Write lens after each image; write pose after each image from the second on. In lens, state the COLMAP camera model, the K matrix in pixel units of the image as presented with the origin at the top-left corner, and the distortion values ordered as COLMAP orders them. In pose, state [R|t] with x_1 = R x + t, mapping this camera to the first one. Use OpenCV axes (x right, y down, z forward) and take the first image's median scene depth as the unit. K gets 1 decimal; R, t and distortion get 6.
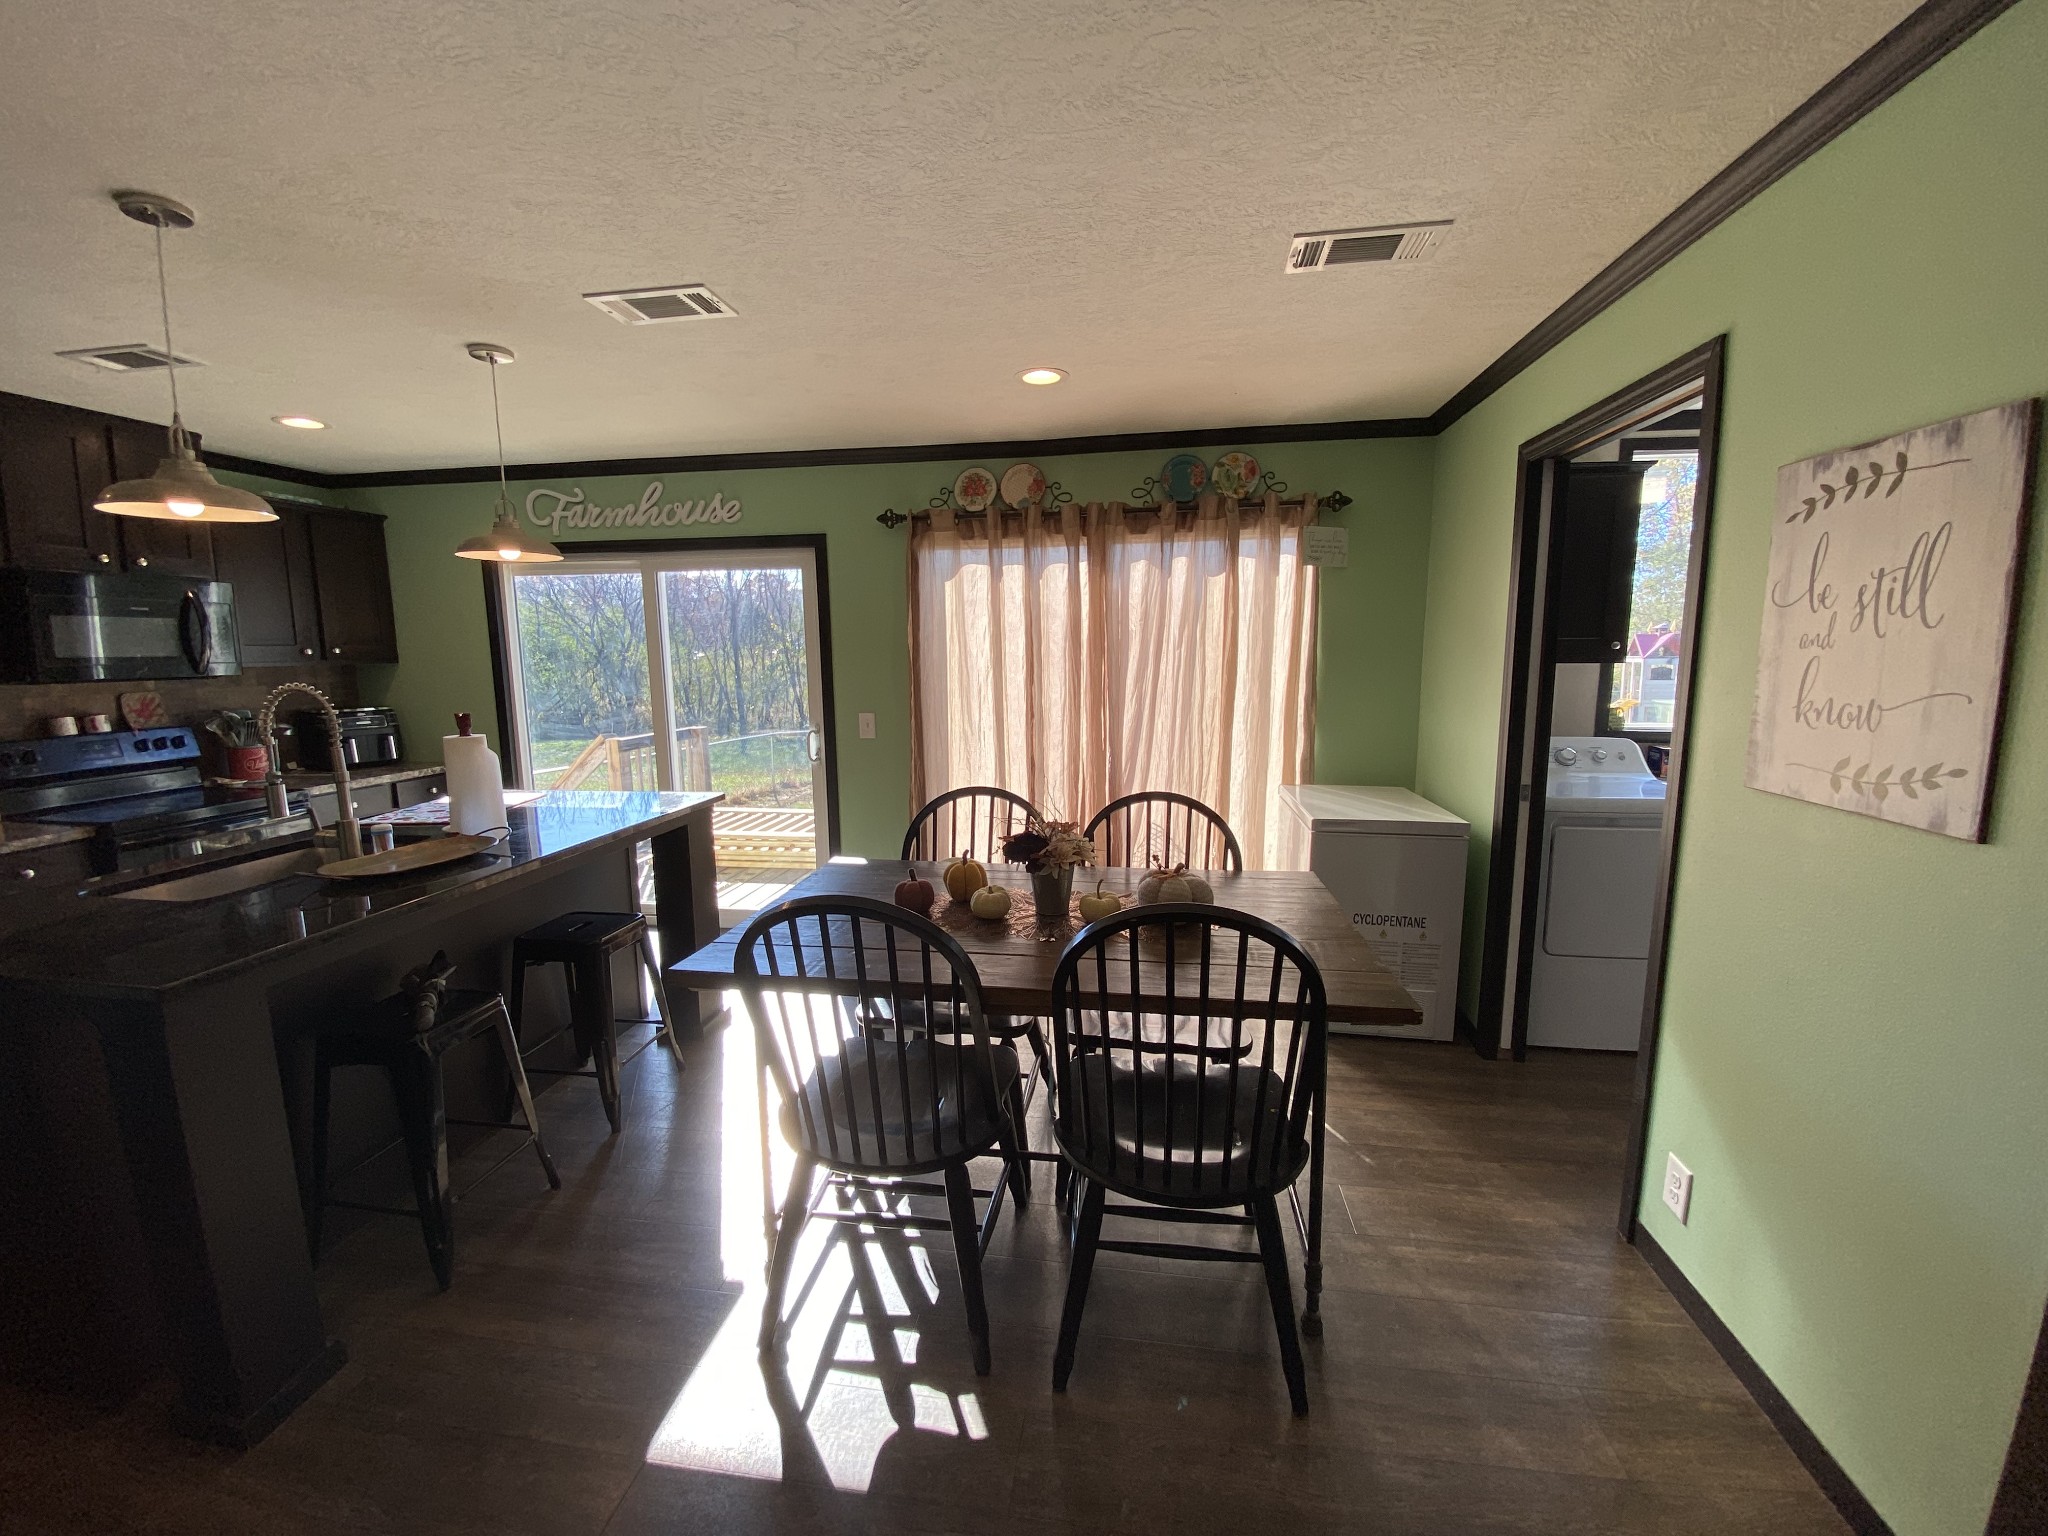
lens RADIAL K [[826.0, 0, 1019.9], [0, 826.0, 767.6], [0, 0, 1]] dist [0.036192, -0.030759]
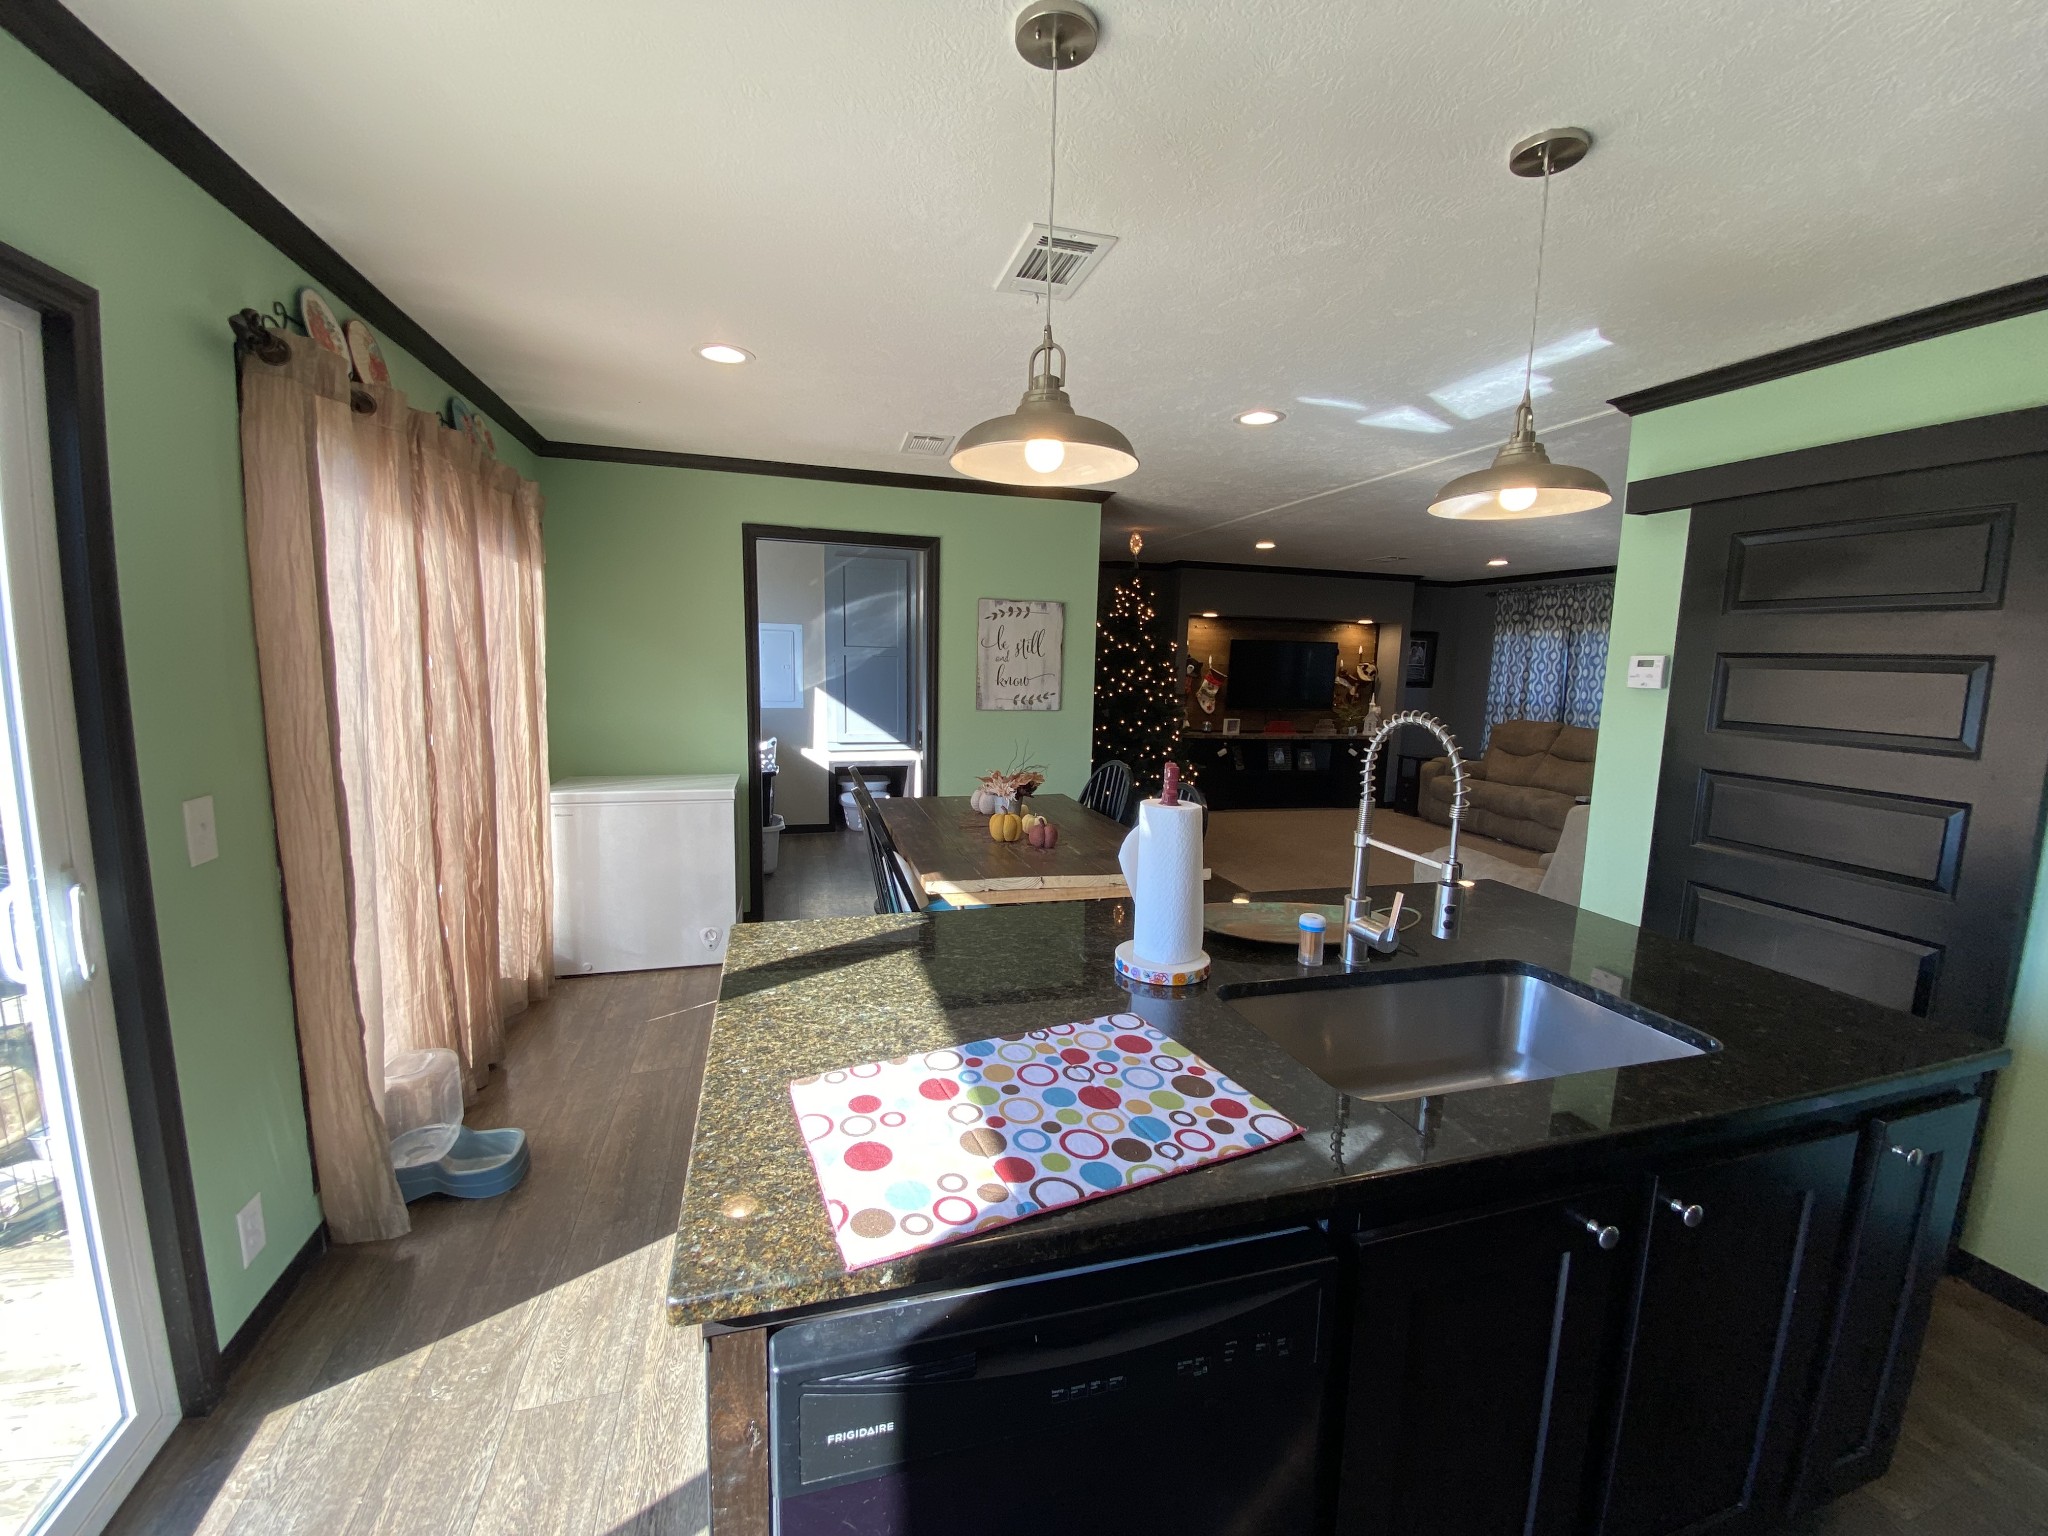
lens RADIAL K [[826.0, 0, 1019.9], [0, 826.0, 767.6], [0, 0, 1]] dist [0.036192, -0.030759]
pose [[-0.417466, -0.121308, 0.900559, -0.779466], [0.103992, 0.978160, 0.179968, -0.122695], [-0.902722, 0.168781, -0.395734, 0.900434]]
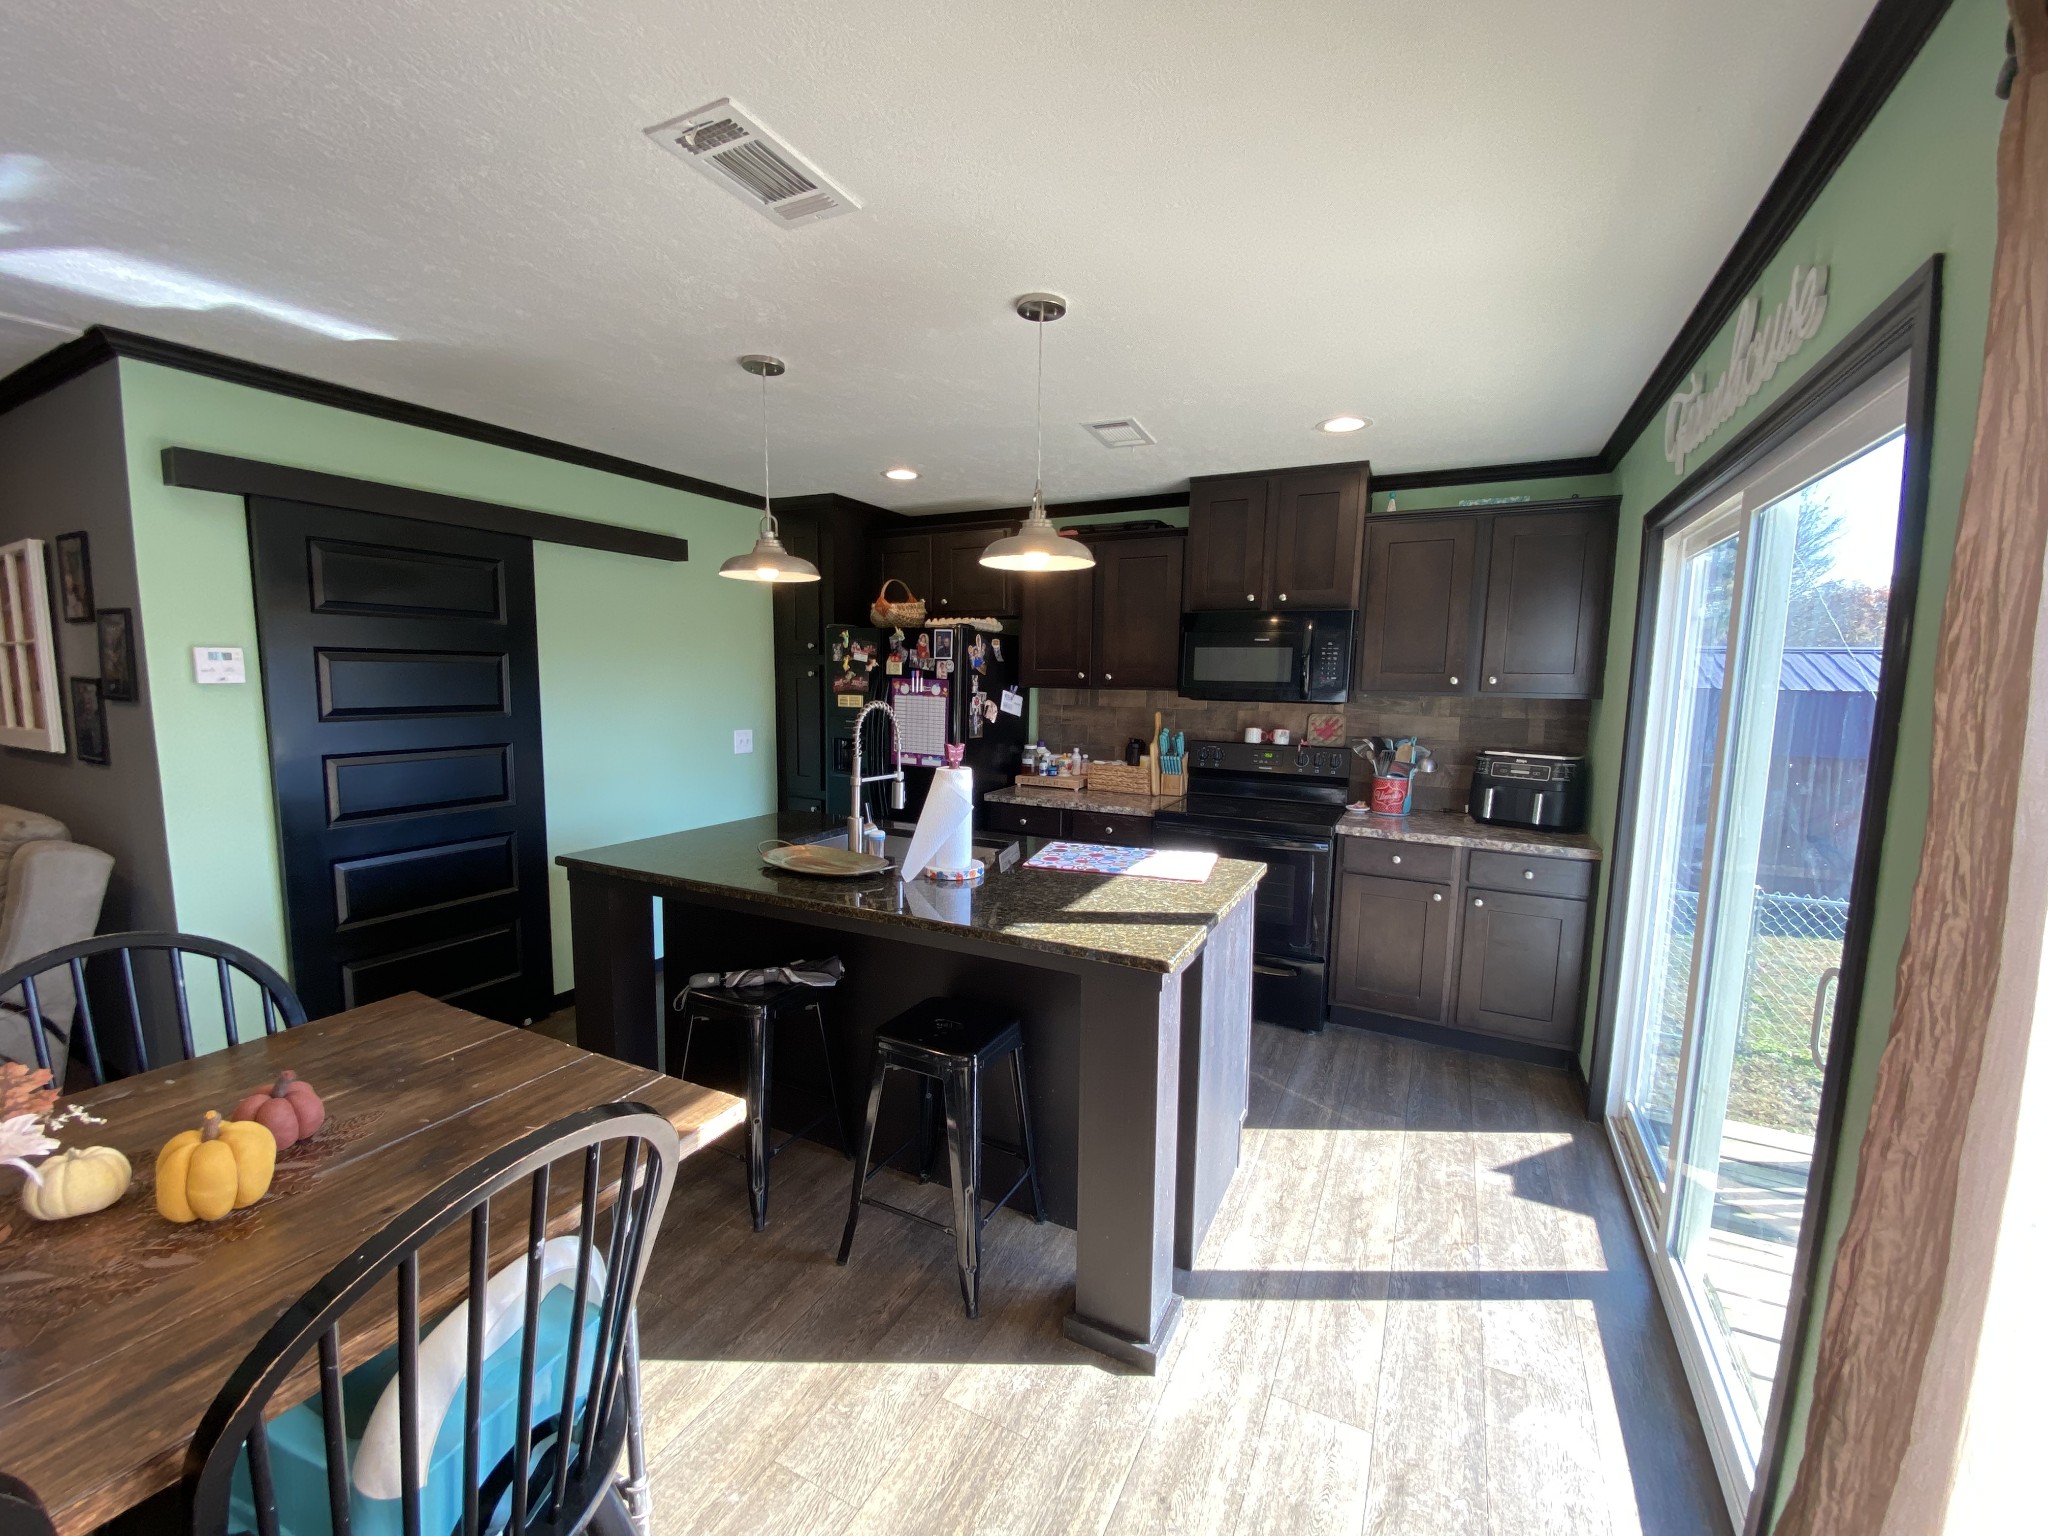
lens RADIAL K [[823.9, 0, 1018.6], [0, 823.9, 770.2], [0, 0, 1]] dist [0.044143, -0.031932]
pose [[-0.314555, 0.114666, -0.942288, 0.127096], [-0.143637, 0.975497, 0.166657, -0.137931], [0.938309, 0.187771, -0.290377, 0.911334]]
